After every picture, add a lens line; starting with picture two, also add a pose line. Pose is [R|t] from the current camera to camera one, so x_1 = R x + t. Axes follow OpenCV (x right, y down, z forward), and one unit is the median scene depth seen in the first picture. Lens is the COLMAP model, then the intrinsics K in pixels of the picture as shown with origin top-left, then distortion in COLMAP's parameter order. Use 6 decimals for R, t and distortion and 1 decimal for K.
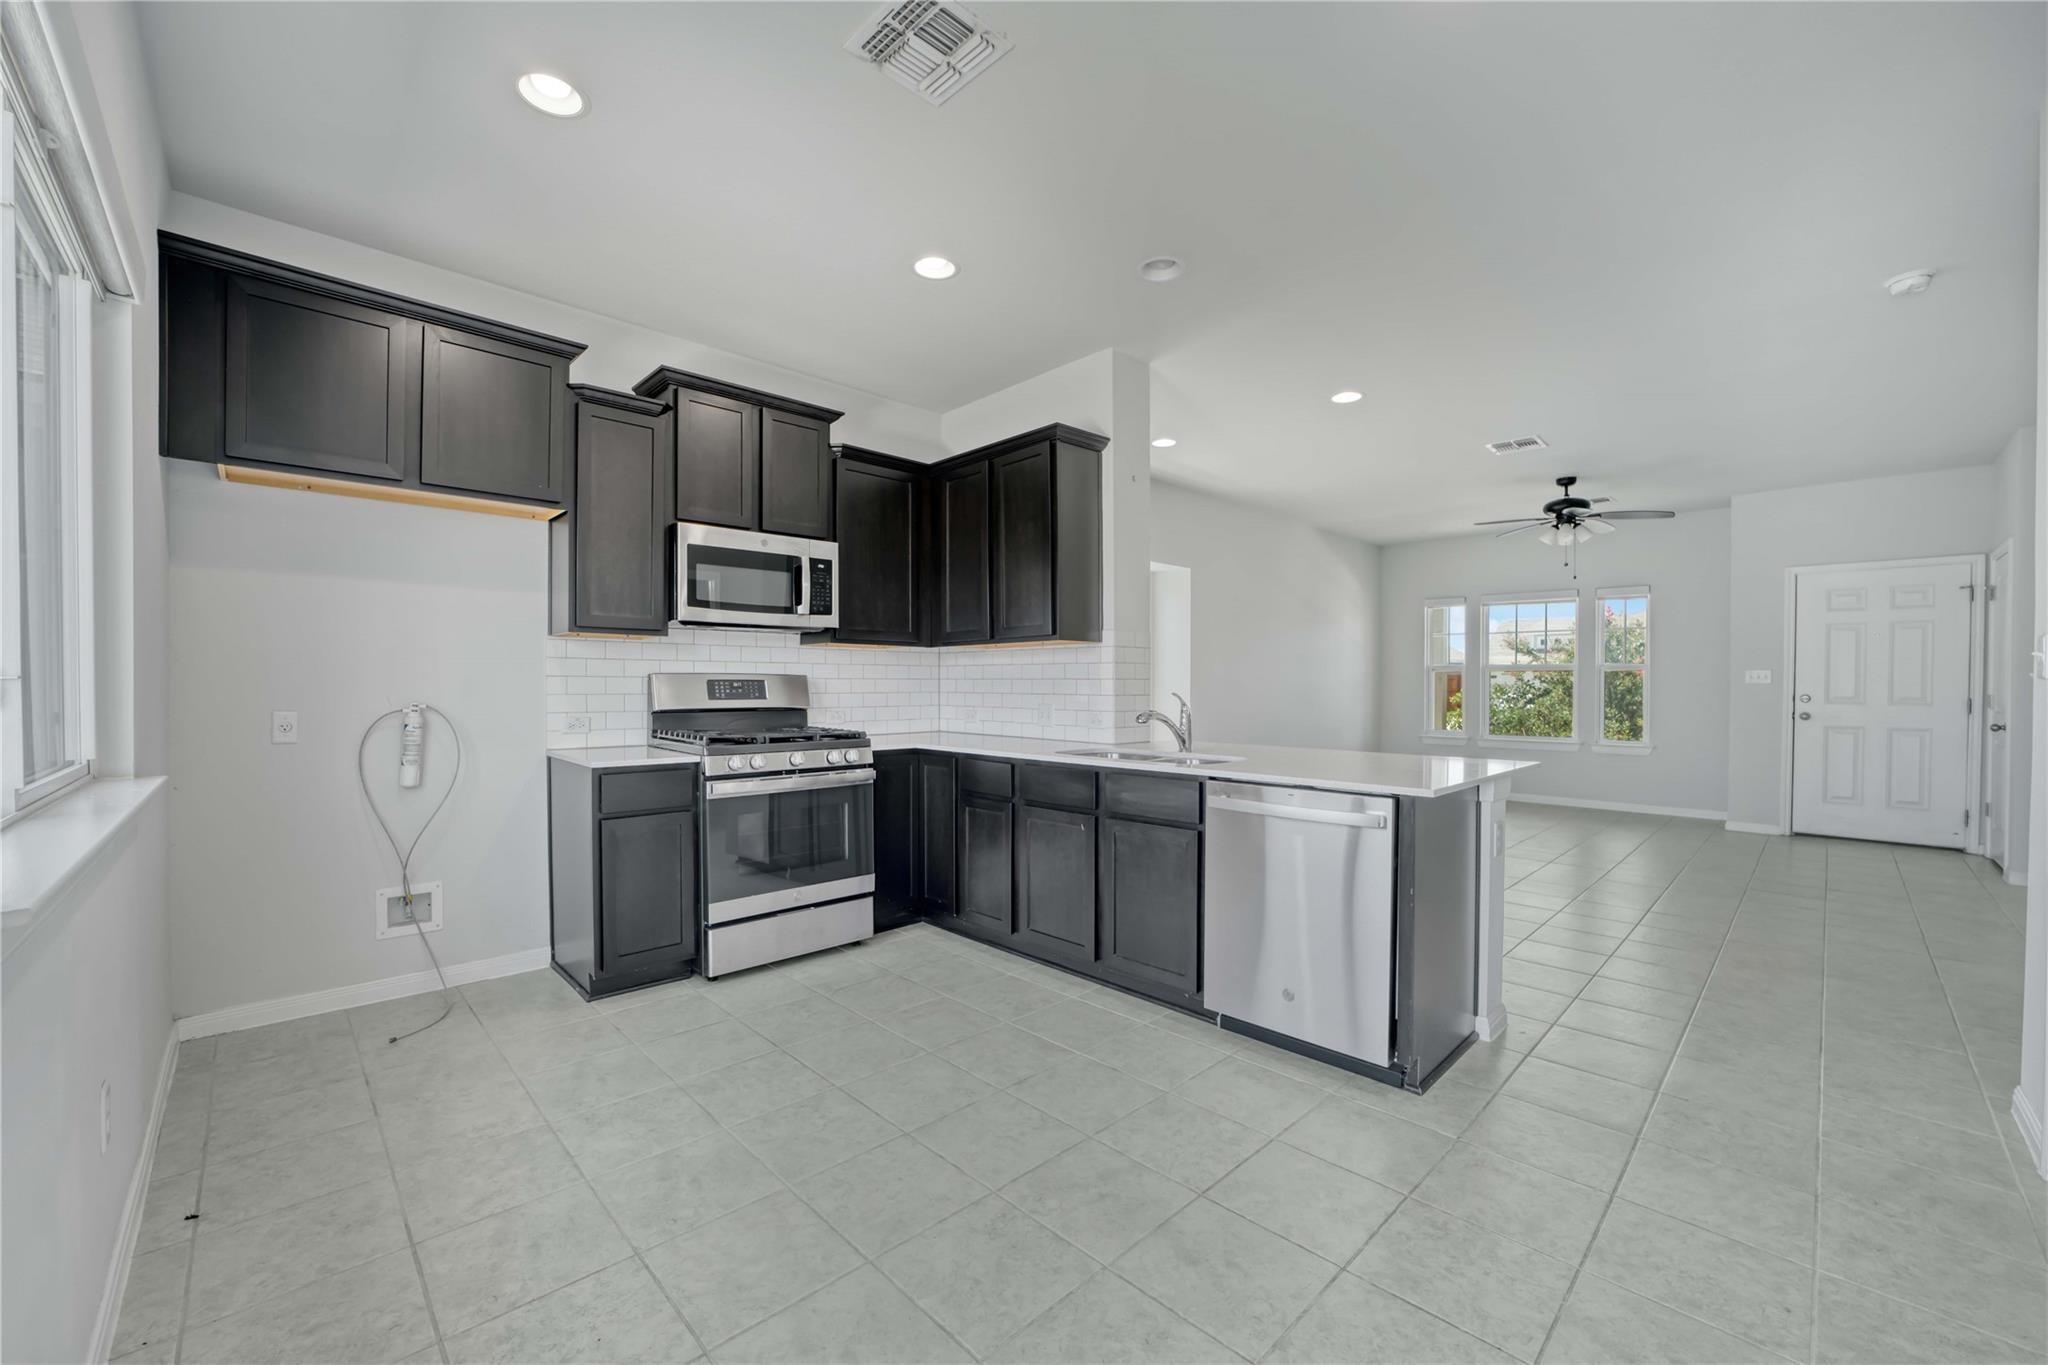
lens RADIAL K [[802.7, 0, 1025.0], [0, 802.7, 686.7], [0, 0, 1]] dist [-0.034449, 0.007448]
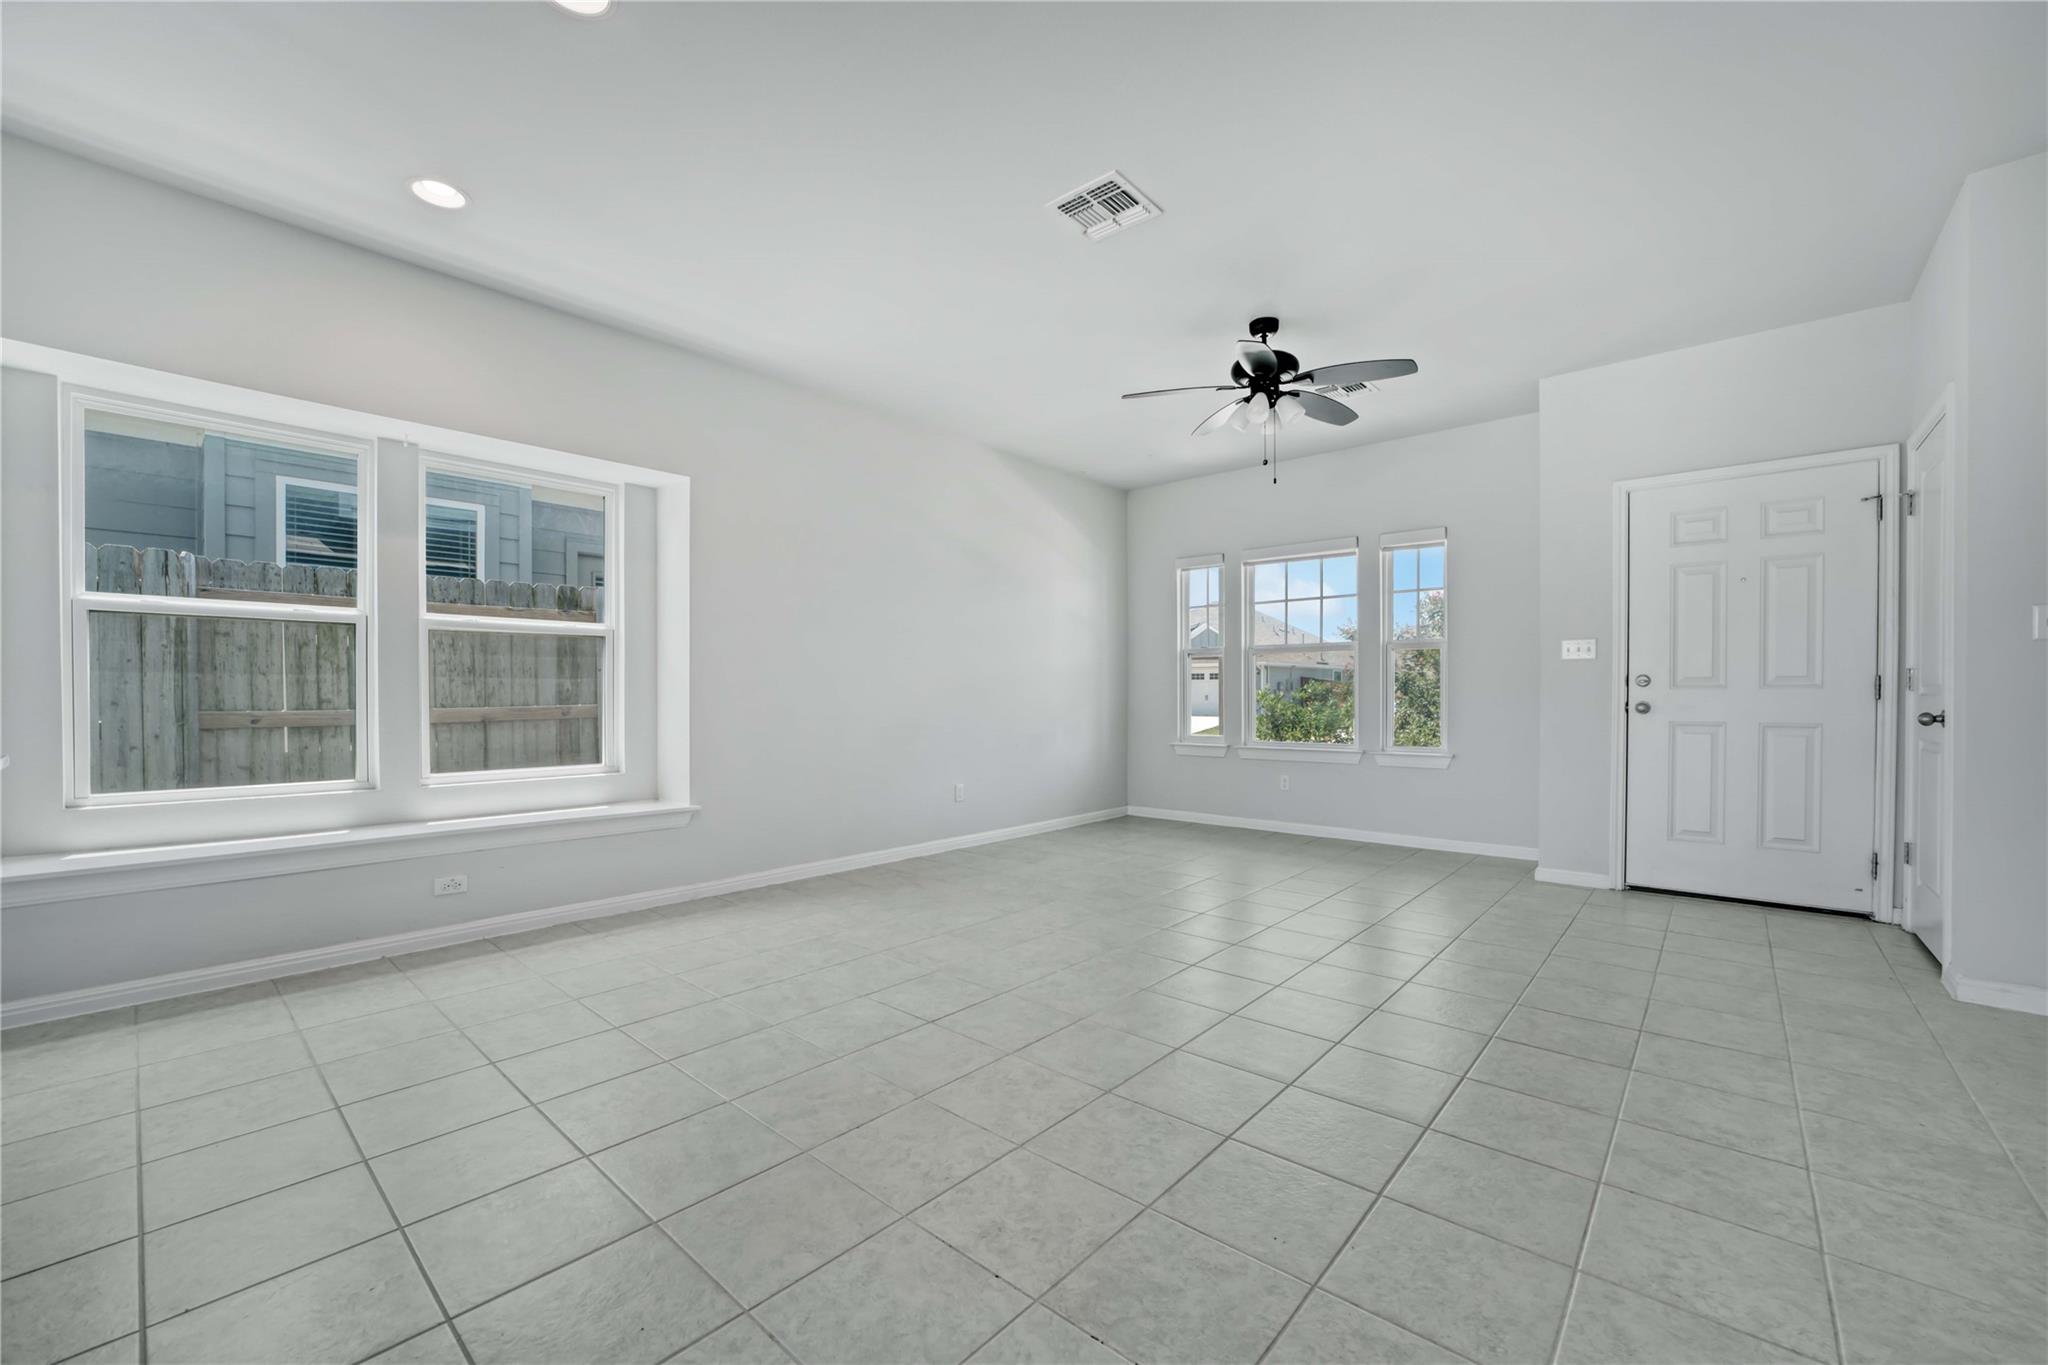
lens RADIAL K [[802.7, 0, 1030.0], [0, 802.7, 700.2], [0, 0, 1]] dist [-0.034449, 0.007448]
pose [[0.996537, -0.011682, 0.082331, 0.448764], [0.011305, 0.999923, 0.005046, 0.023003], [-0.082384, -0.004098, 0.996592, 0.398270]]
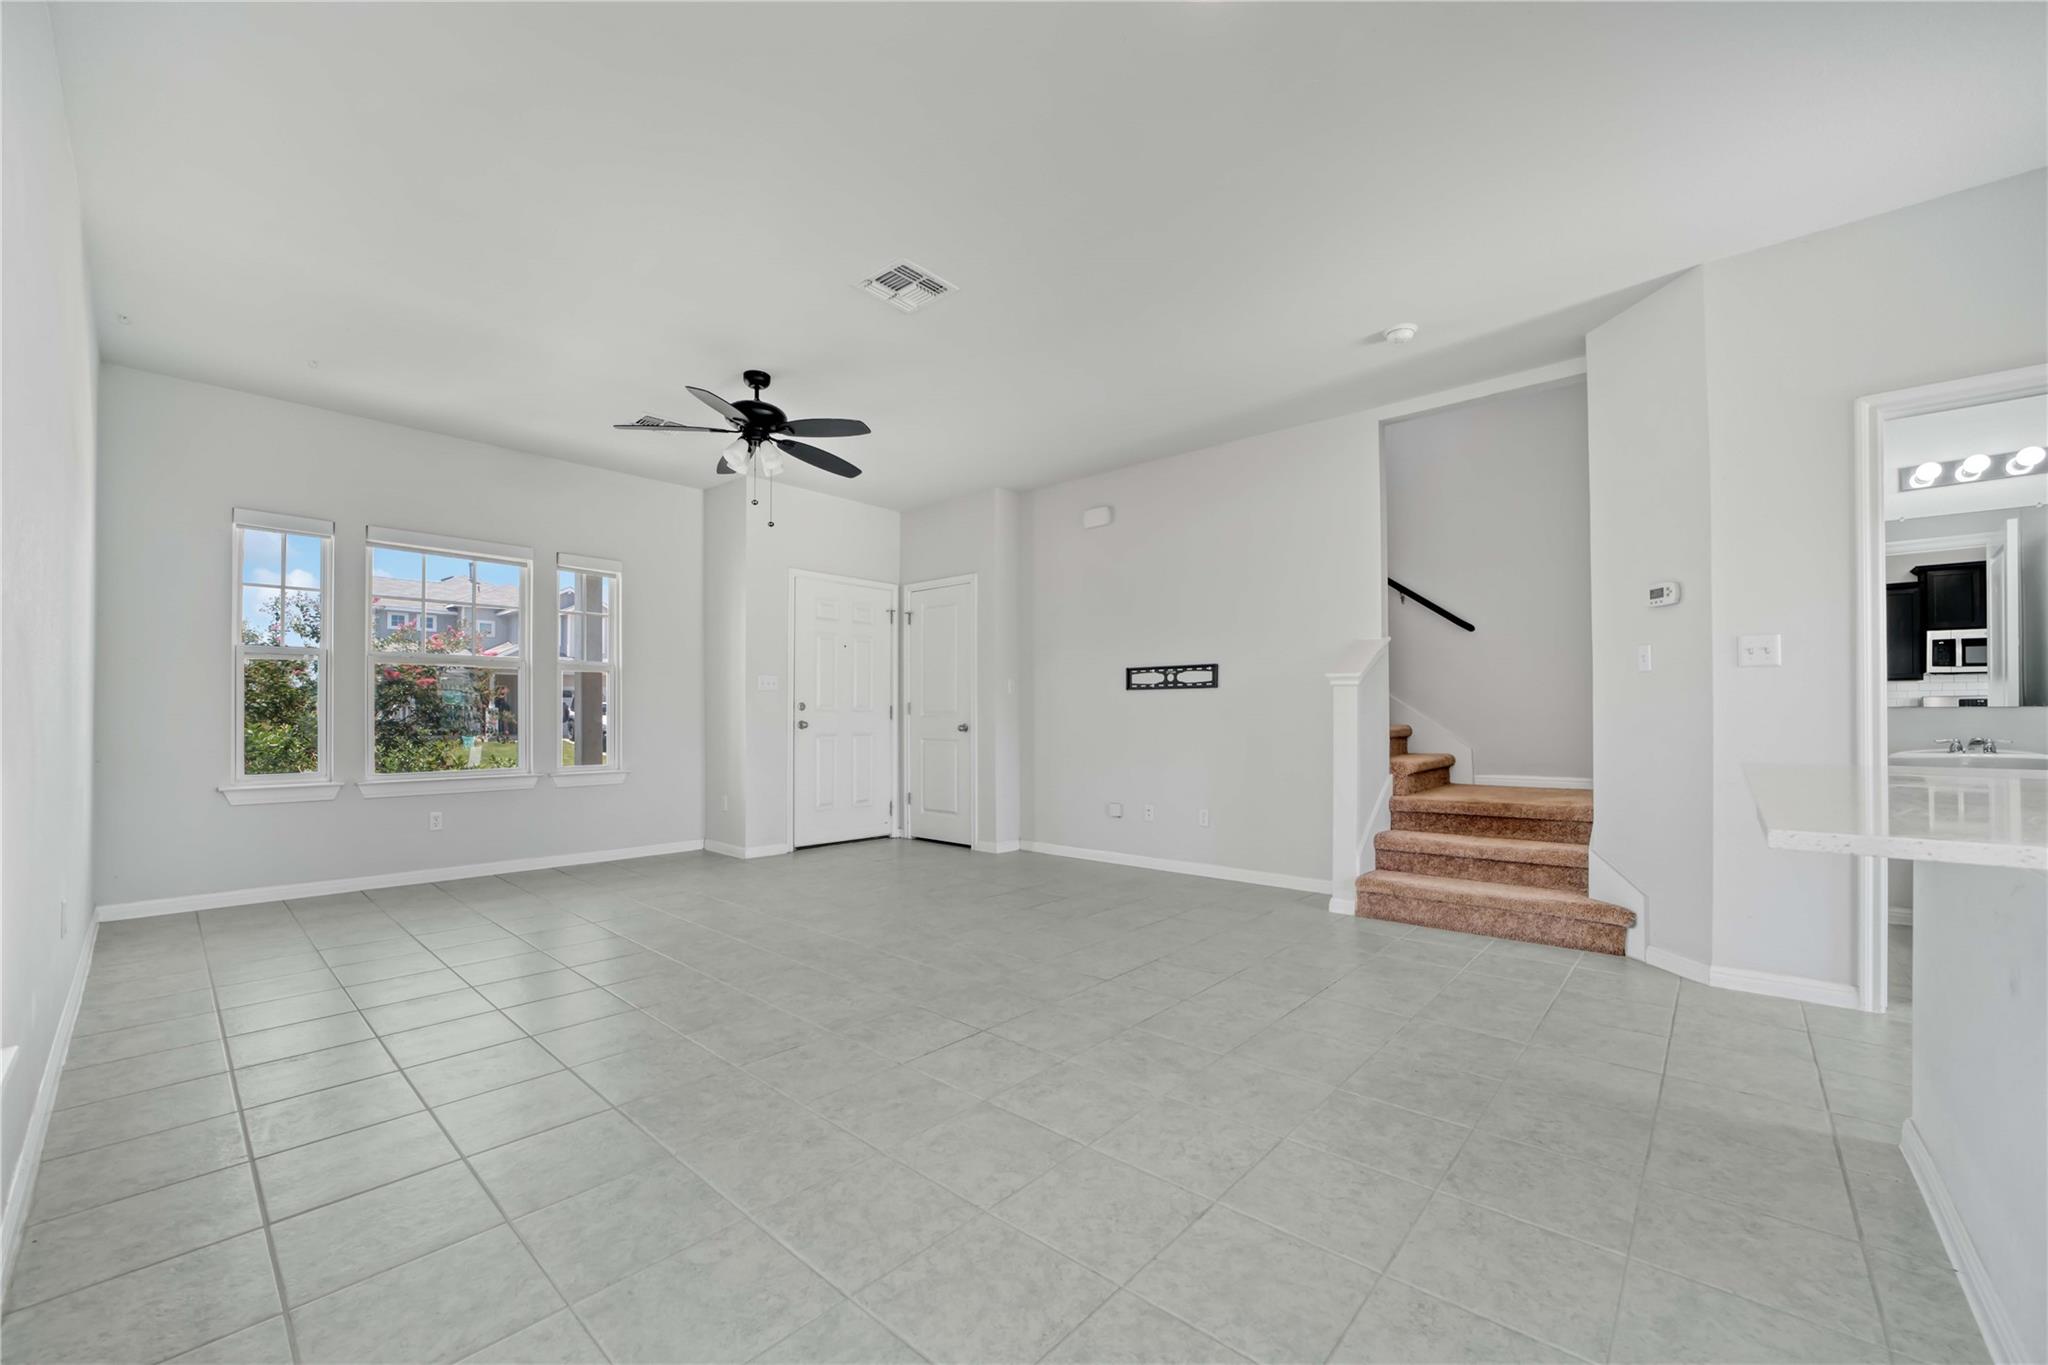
lens RADIAL K [[802.7, 0, 999.2], [0, 802.7, 701.6], [0, 0, 1]] dist [-0.034449, 0.007448]
pose [[-0.057104, 0.016774, 0.998227, 0.000569], [0.000449, 0.999859, -0.016776, 0.027155], [-0.998368, -0.000510, -0.057104, 0.842533]]
